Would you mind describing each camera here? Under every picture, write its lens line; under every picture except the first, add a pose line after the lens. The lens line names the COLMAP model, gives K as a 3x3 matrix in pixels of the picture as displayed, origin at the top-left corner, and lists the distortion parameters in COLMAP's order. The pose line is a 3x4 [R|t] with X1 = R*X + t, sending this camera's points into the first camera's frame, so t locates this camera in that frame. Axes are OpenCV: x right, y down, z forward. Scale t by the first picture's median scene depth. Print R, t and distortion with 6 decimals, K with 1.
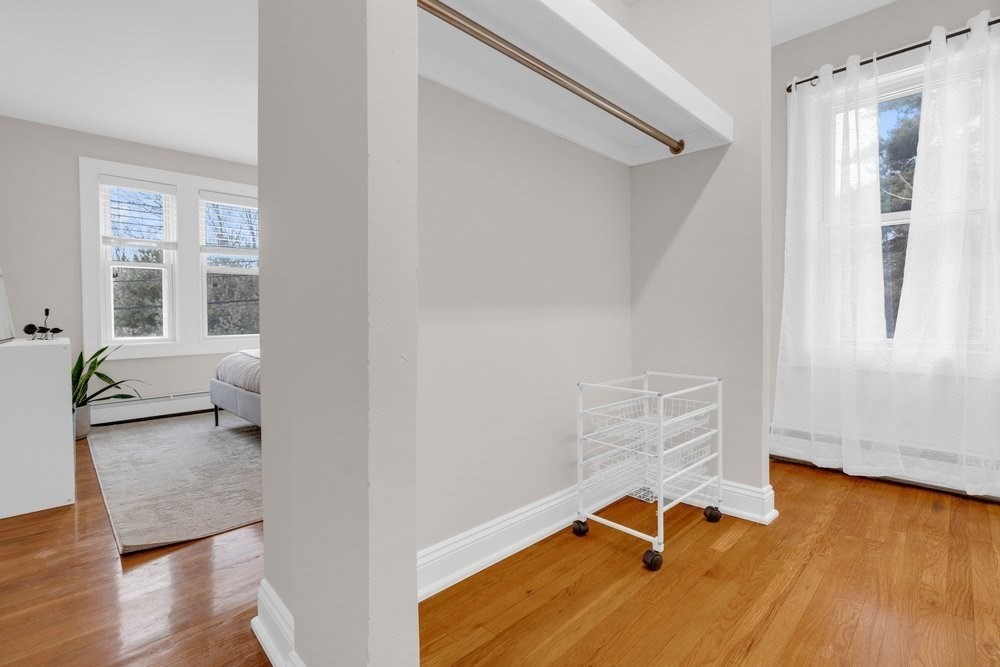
lens RADIAL K [[456.2, 0, 505.4], [0, 456.2, 333.8], [0, 0, 1]] dist [-0.000102, -0.000163]
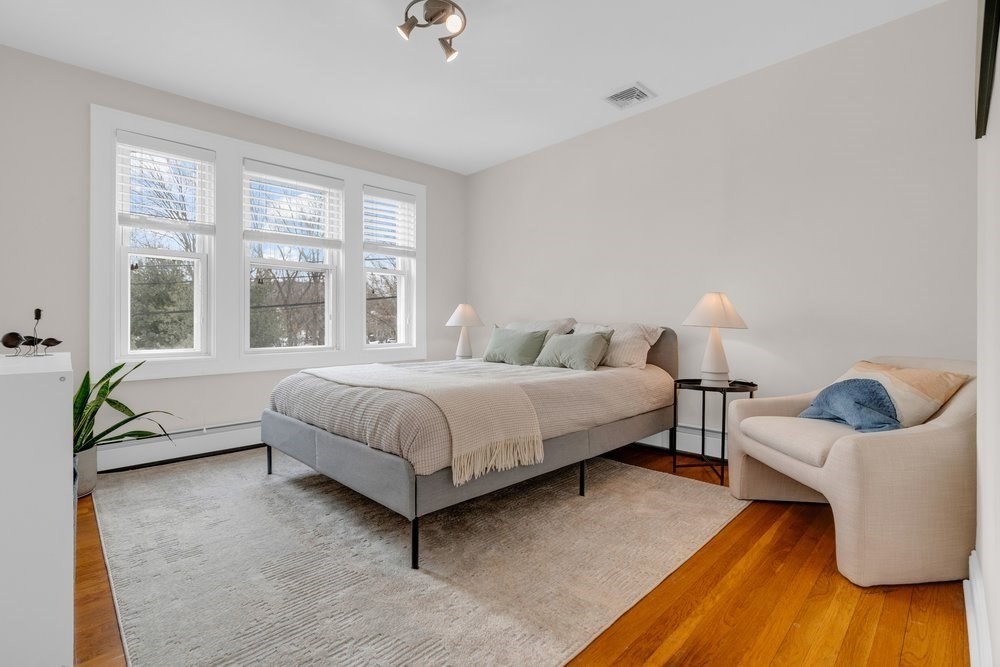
lens RADIAL K [[458.0, 0, 500.0], [0, 458.0, 333.5], [0, 0, 1]] dist [-0.000813, 0.000185]
pose [[0.999922, 0.006405, -0.010693, -0.278223], [-0.006634, 0.999746, -0.021542, -0.007988], [0.010552, 0.021611, 0.999711, 0.290956]]
